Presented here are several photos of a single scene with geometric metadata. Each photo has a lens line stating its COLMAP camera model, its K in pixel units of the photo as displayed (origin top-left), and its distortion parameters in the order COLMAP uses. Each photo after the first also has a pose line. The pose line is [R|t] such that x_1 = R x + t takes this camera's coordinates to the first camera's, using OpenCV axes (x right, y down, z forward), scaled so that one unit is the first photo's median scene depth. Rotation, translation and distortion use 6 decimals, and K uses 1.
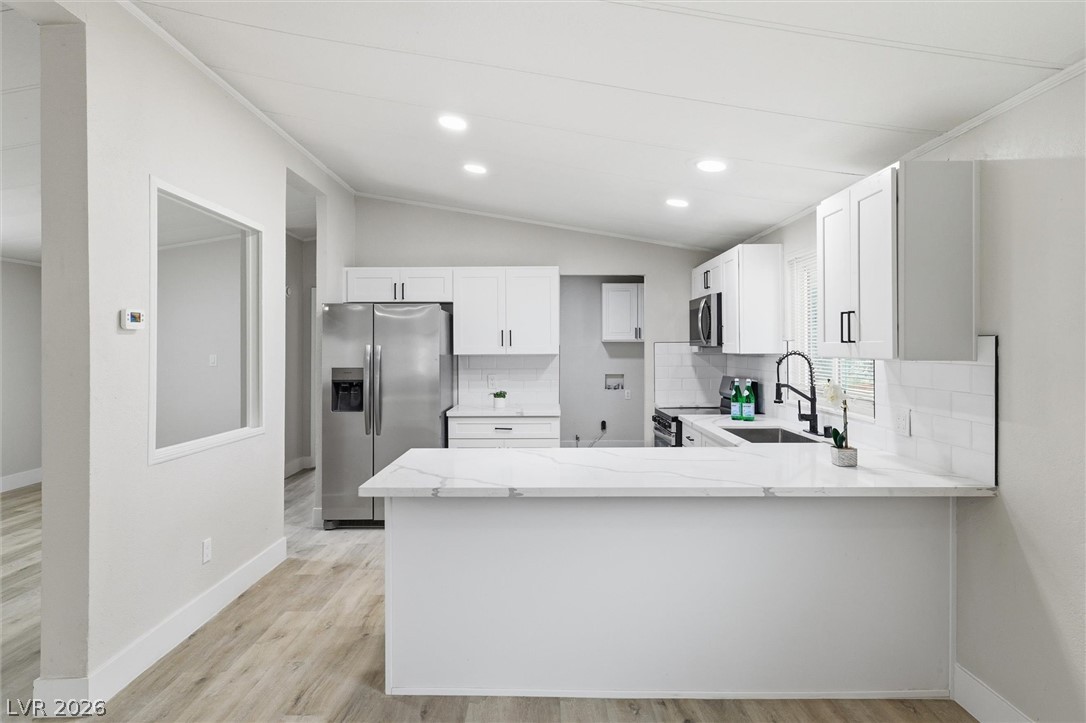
lens RADIAL K [[629.5, 0, 540.2], [0, 629.5, 344.2], [0, 0, 1]] dist [0.001918, 0.000392]
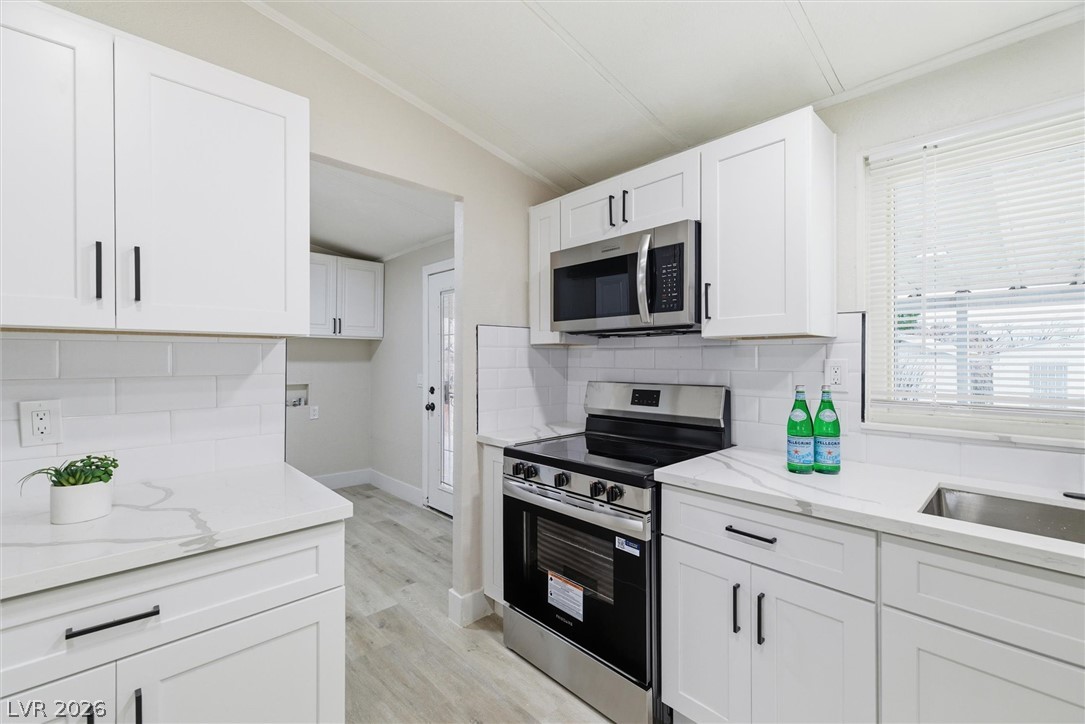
lens RADIAL K [[458.1, 0, 540.5], [0, 458.1, 360.3], [0, 0, 1]] dist [0.000844, 0.000270]
pose [[0.723051, 0.002483, 0.690790, -0.057548], [-0.006076, 0.999978, 0.002766, 0.028098], [-0.690768, -0.006197, 0.723050, 0.704592]]
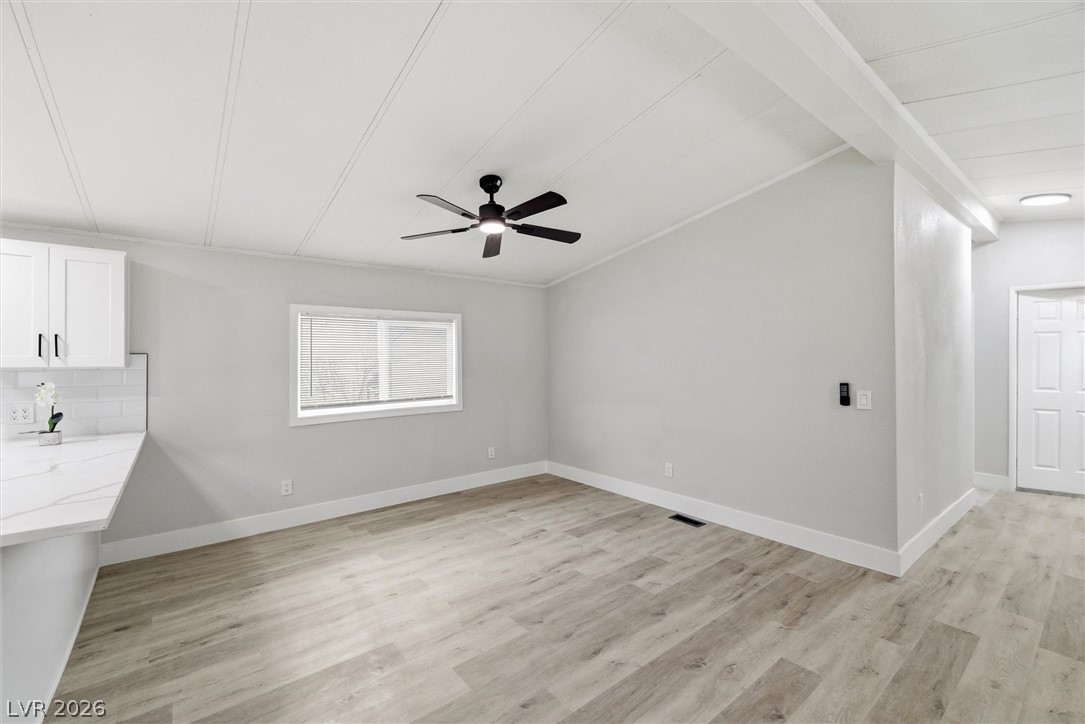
lens RADIAL K [[458.1, 0, 540.5], [0, 458.1, 360.3], [0, 0, 1]] dist [0.000844, 0.000270]
pose [[-0.627022, 0.003462, 0.778993, -0.483069], [0.000184, 0.999991, -0.004296, 0.005565], [-0.779001, -0.002551, -0.627017, 0.386910]]
